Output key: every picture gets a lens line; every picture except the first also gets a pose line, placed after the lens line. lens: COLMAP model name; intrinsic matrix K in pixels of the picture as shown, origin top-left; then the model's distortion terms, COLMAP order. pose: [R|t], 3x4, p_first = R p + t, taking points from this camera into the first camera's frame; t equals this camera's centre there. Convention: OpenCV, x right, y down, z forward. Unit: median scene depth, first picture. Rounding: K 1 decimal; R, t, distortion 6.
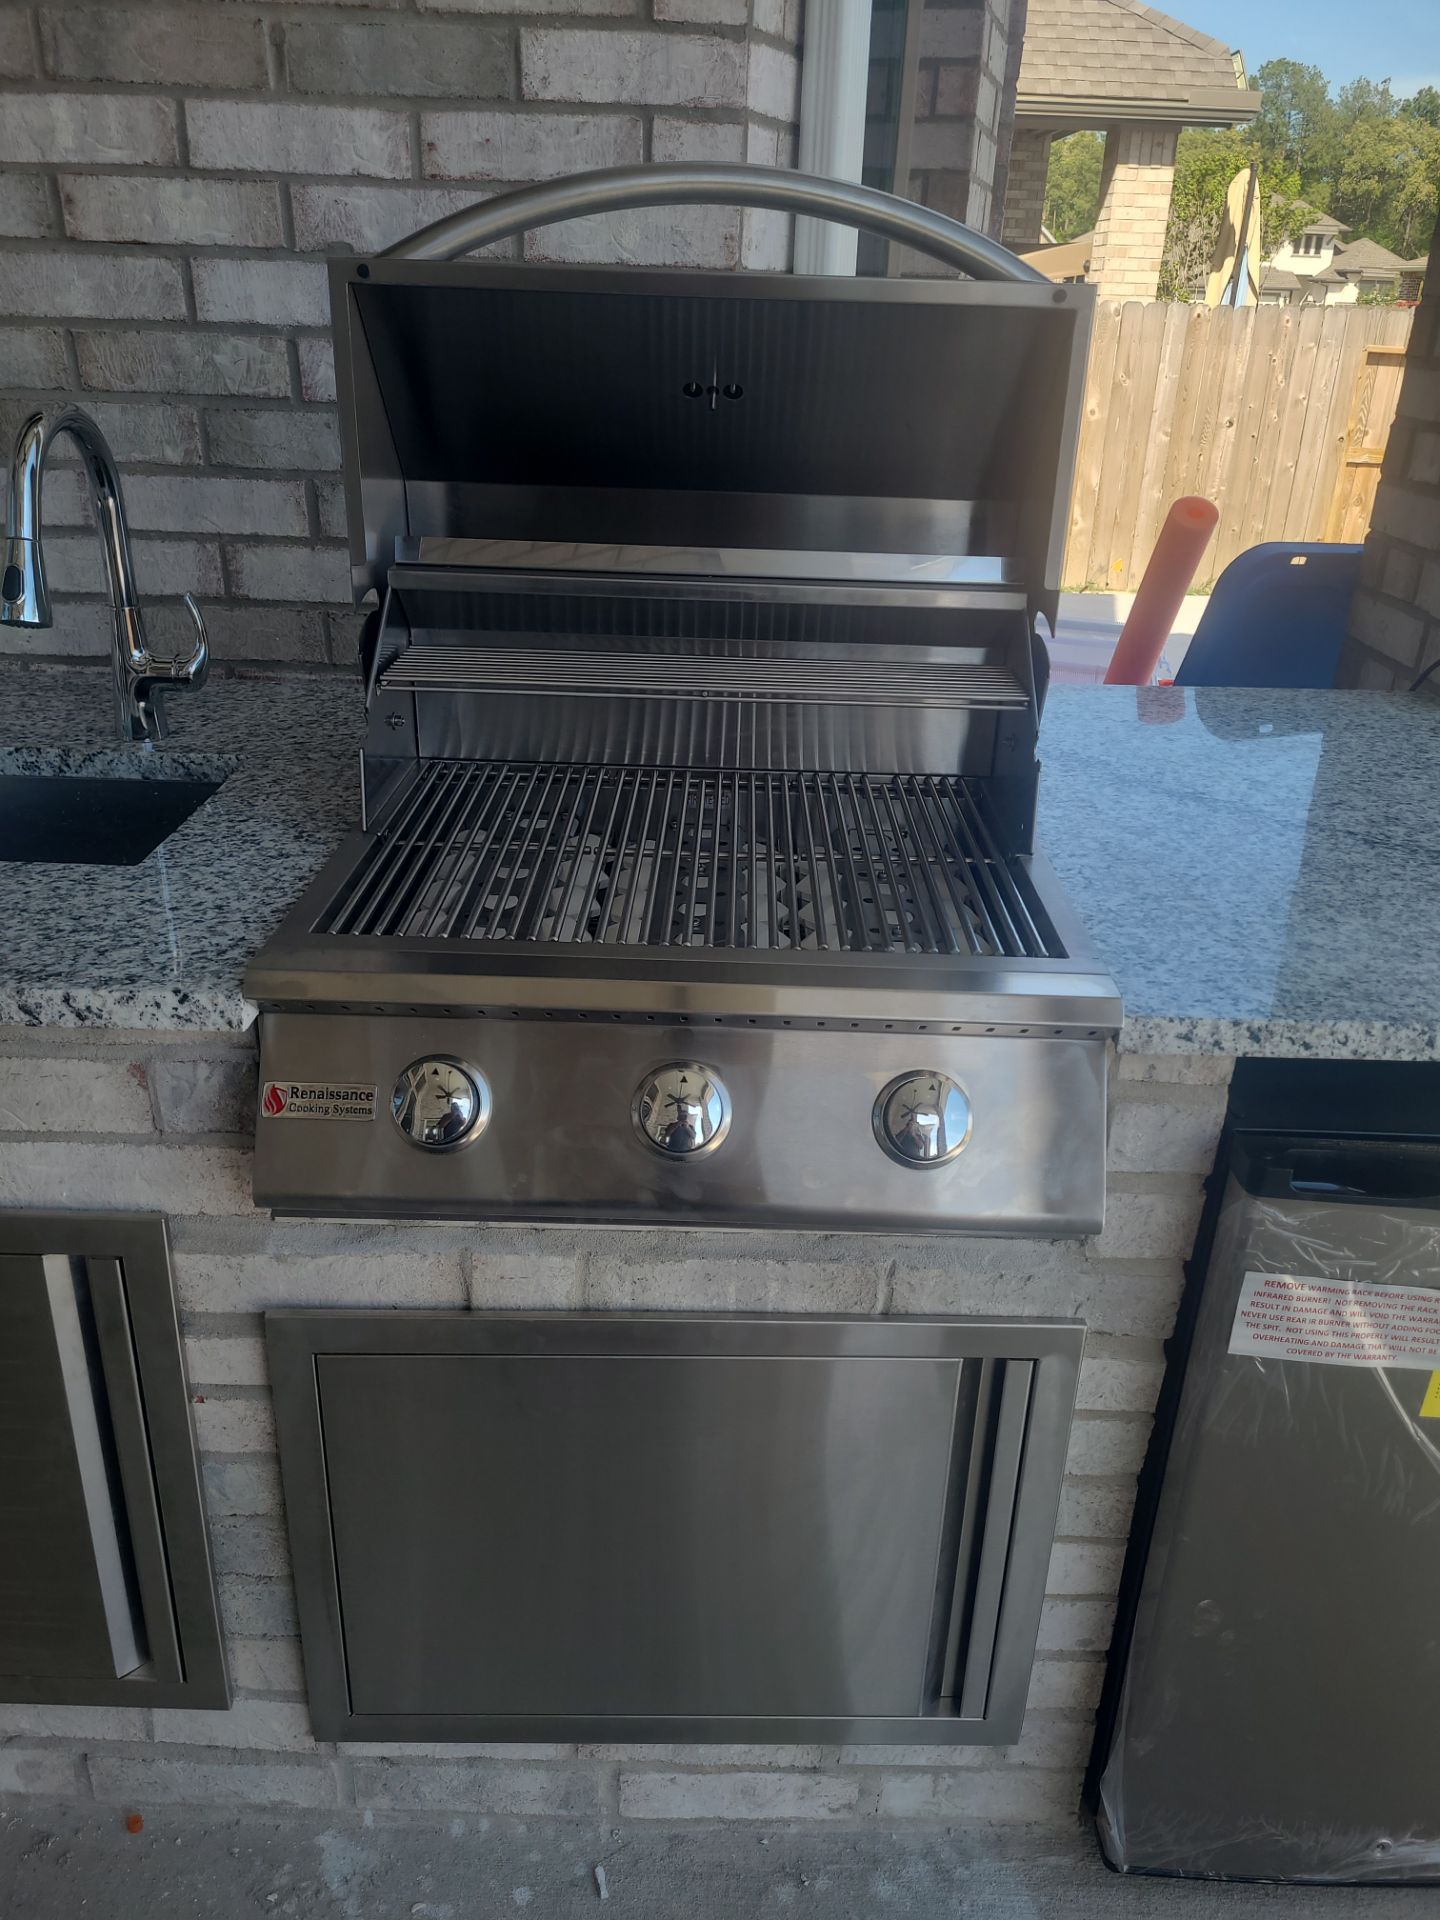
lens RADIAL K [[1442.1, 0, 733.8], [0, 1442.1, 974.4], [0, 0, 1]] dist [0.053310, -0.043415]
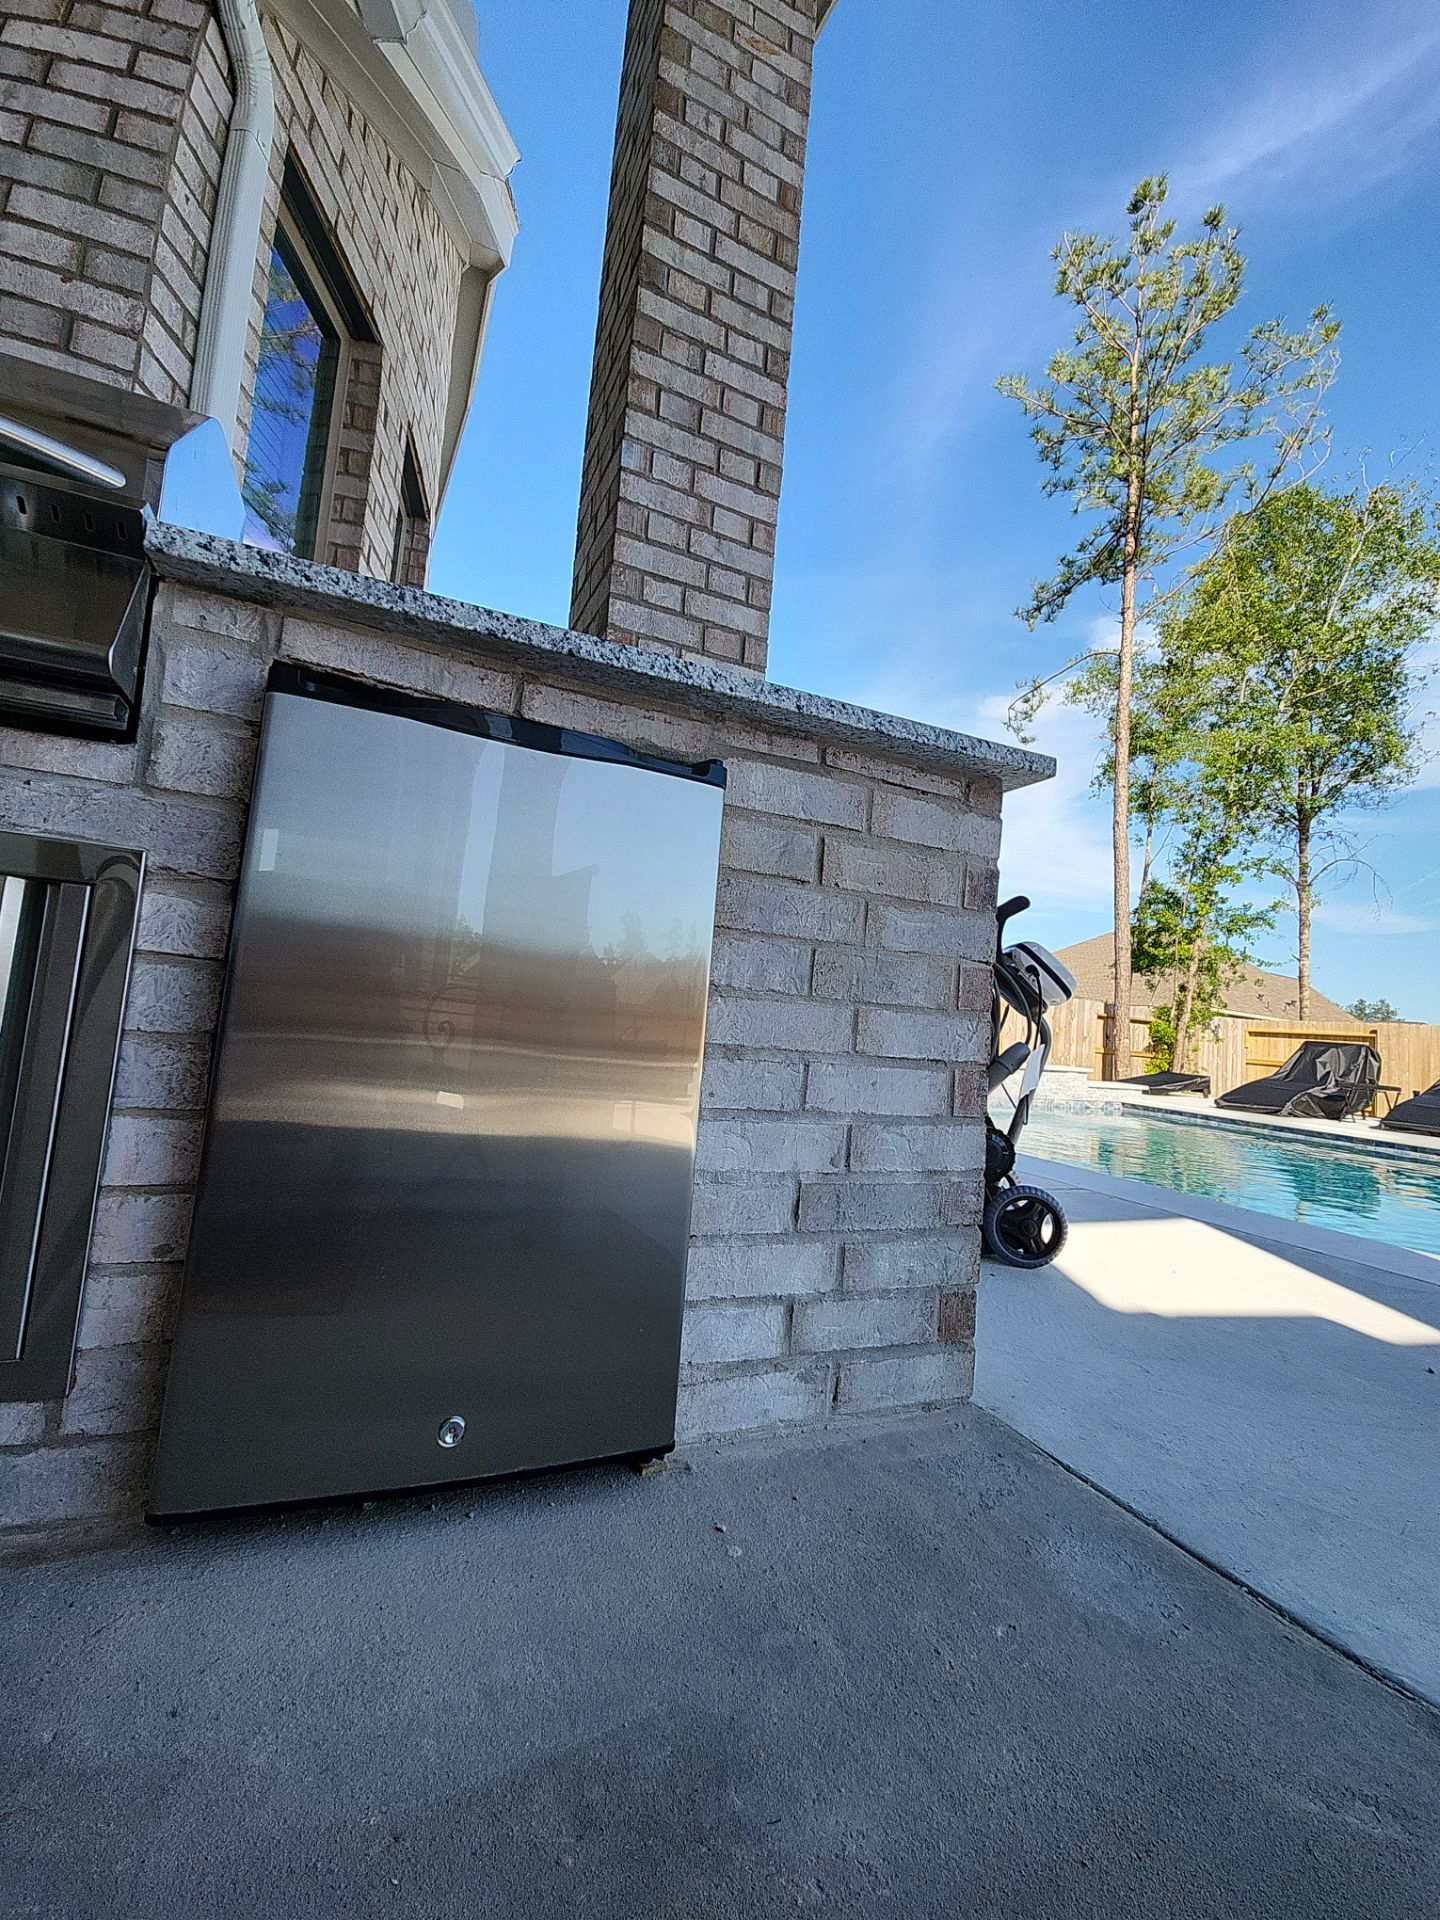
lens RADIAL K [[775.2, 0, 693.0], [0, 775.2, 951.7], [0, 0, 1]] dist [0.013116, -0.007617]
pose [[0.920445, 0.067883, 0.384932, 0.350137], [0.121408, 0.886441, -0.446634, 0.548058], [-0.371539, 0.457836, 0.807679, 0.320732]]
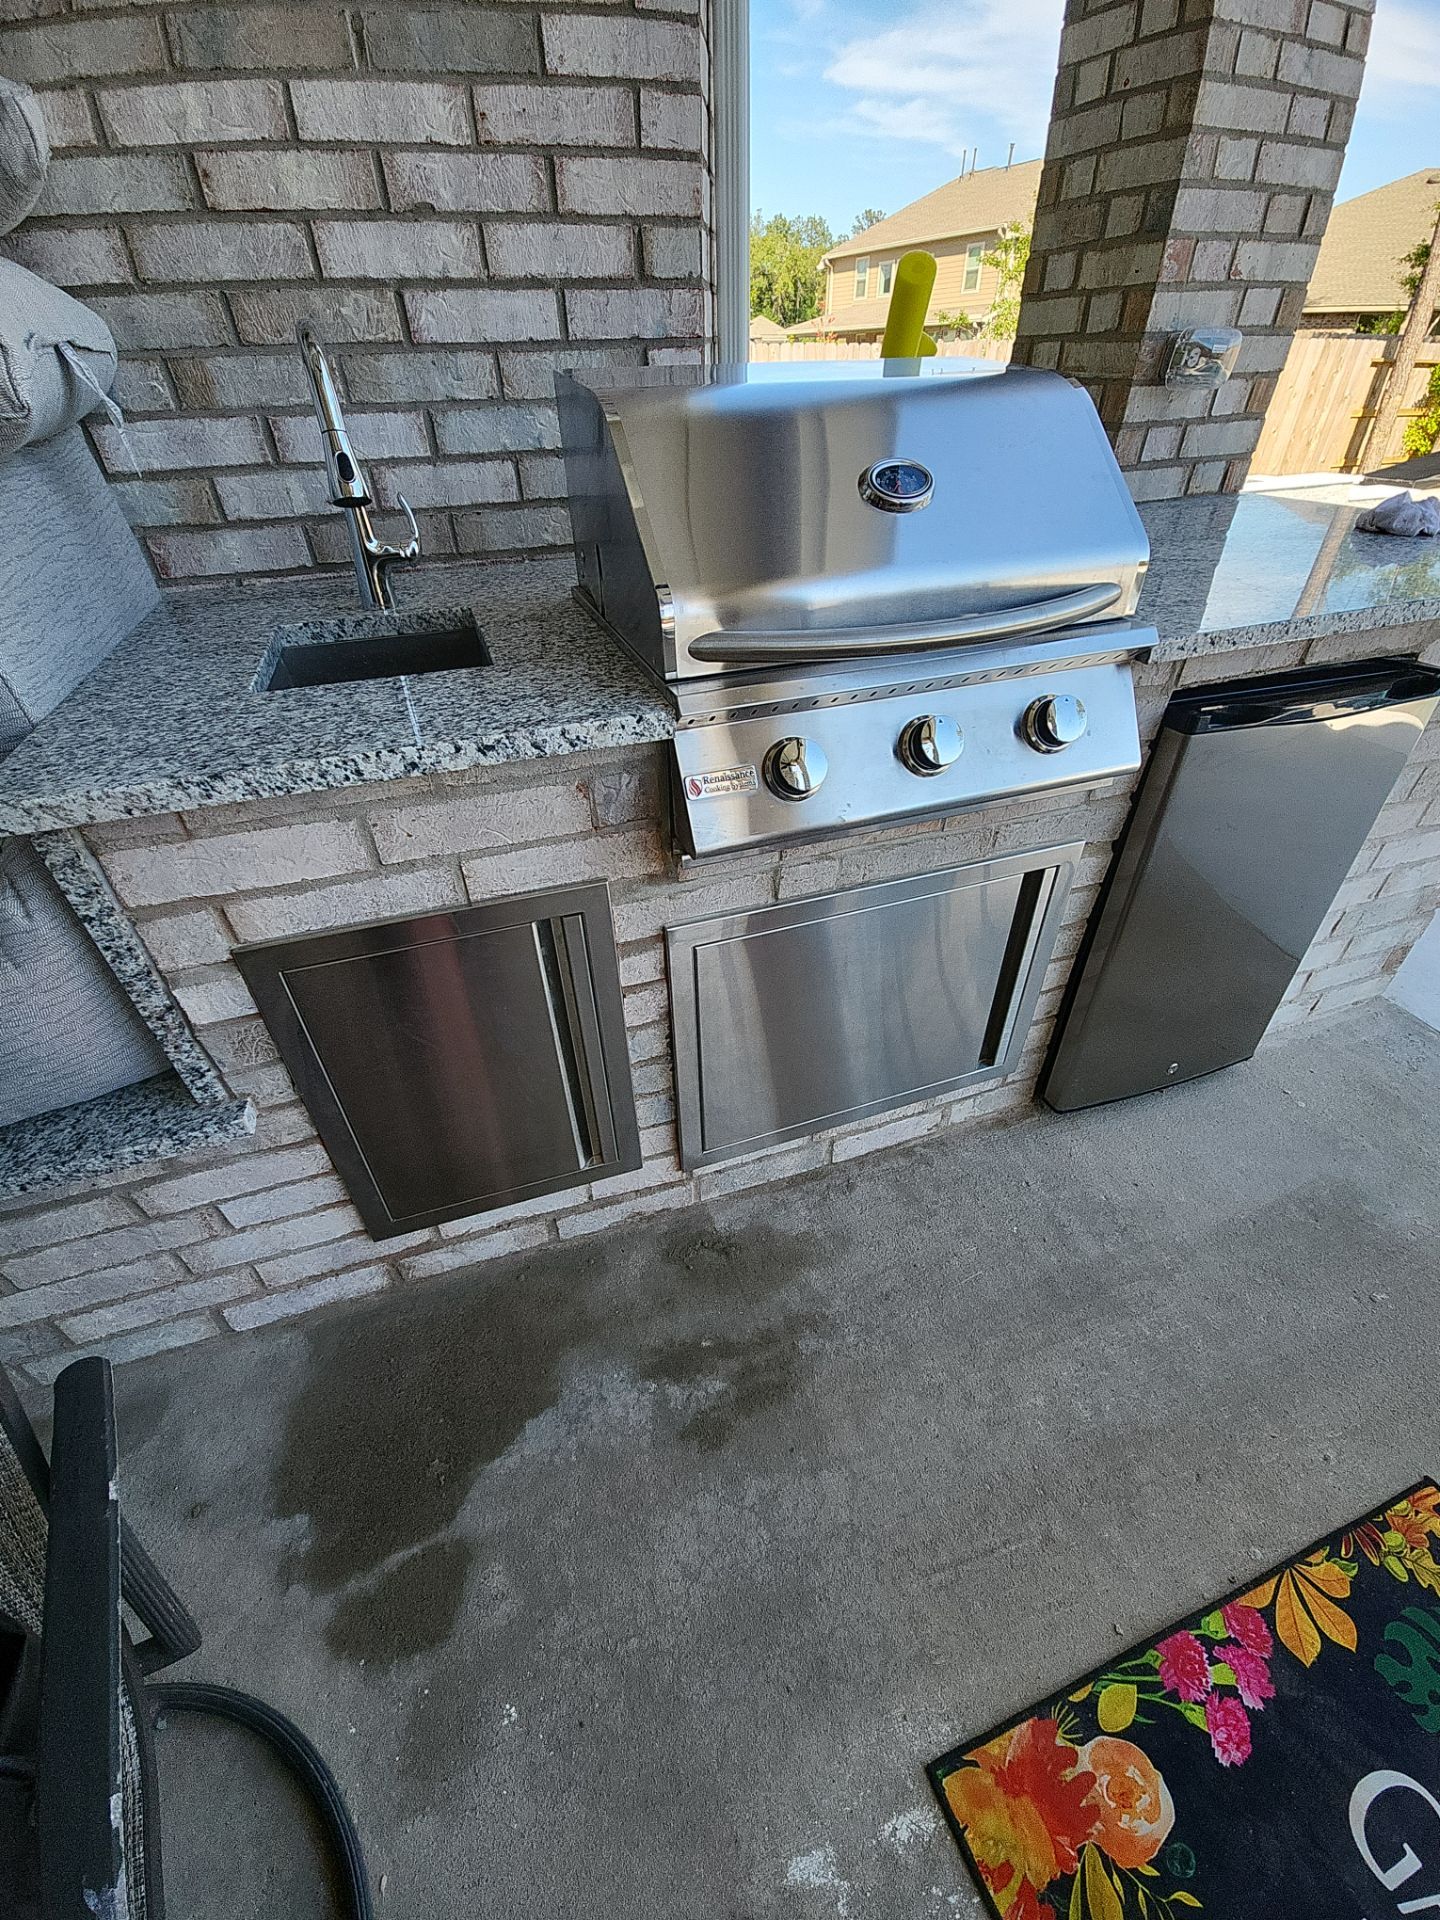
lens RADIAL K [[775.2, 0, 712.0], [0, 775.2, 961.4], [0, 0, 1]] dist [0.013116, -0.007617]
pose [[0.946131, -0.237290, 0.220297, -0.397192], [0.184727, 0.954373, 0.234625, 0.058924], [-0.265919, -0.181291, 0.946795, 0.132415]]
